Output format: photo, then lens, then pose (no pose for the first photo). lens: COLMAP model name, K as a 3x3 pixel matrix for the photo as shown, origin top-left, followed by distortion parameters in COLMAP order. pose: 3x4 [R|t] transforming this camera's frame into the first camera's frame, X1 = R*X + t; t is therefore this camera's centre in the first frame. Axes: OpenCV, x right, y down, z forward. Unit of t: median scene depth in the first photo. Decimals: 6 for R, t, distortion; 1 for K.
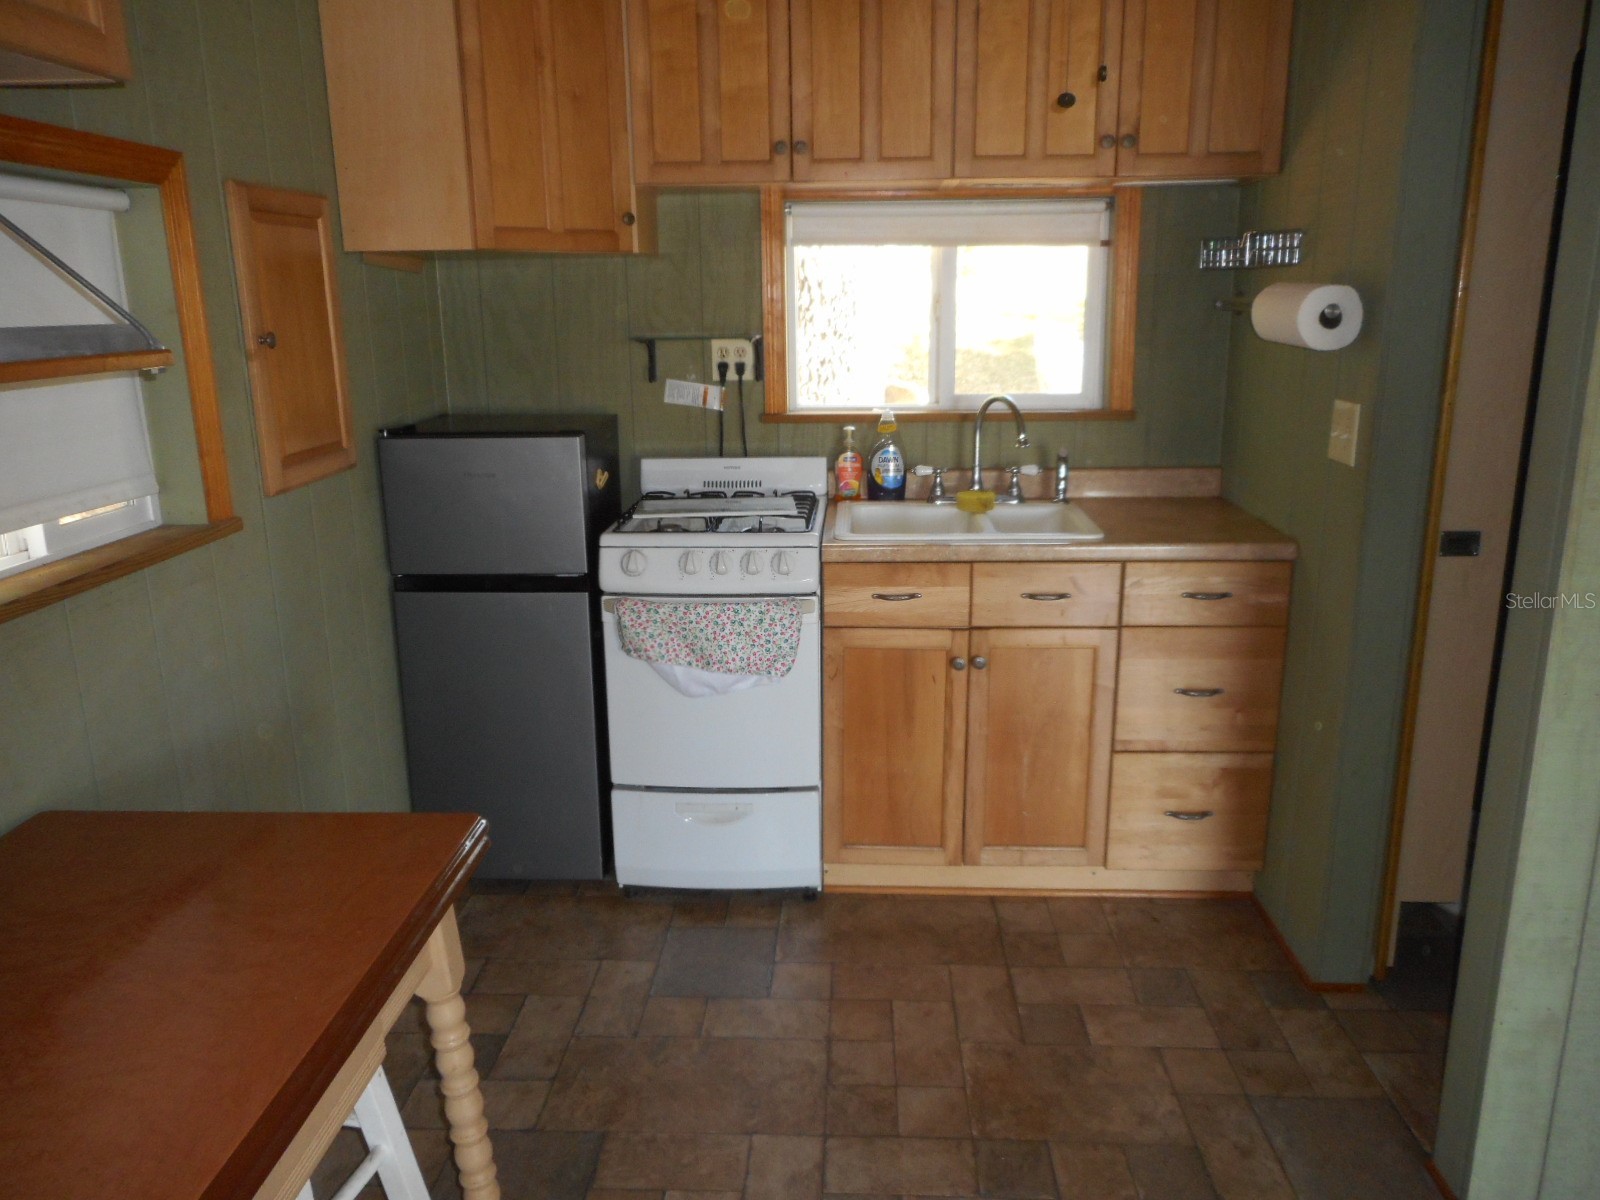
lens RADIAL K [[1194.0, 0, 800.0], [0, 1194.0, 600.0], [0, 0, 1]] dist [0.002753, 0.001670]
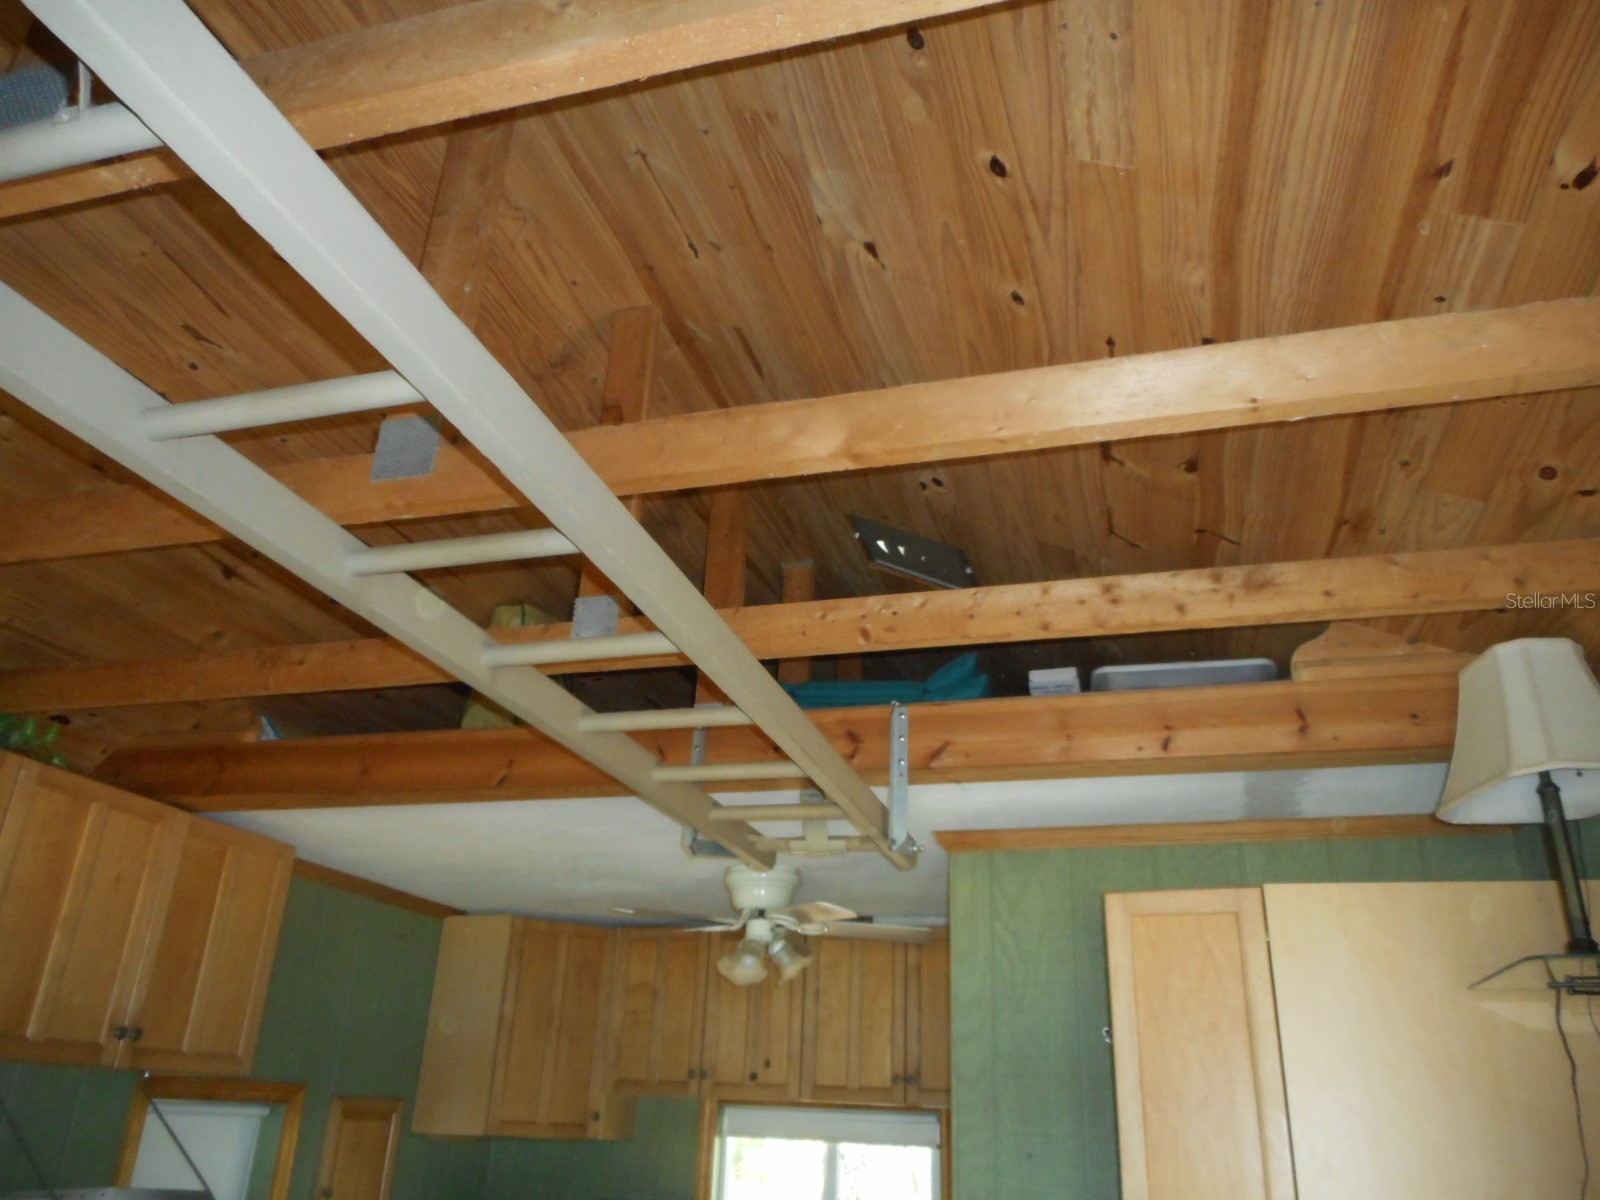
lens RADIAL K [[1194.0, 0, 800.0], [0, 1194.0, 600.0], [0, 0, 1]] dist [0.002753, 0.001670]
pose [[0.969936, -0.052995, -0.237522, 0.525665], [-0.104610, 0.790439, -0.603542, 0.058448], [0.219731, 0.610243, 0.761131, -0.533815]]
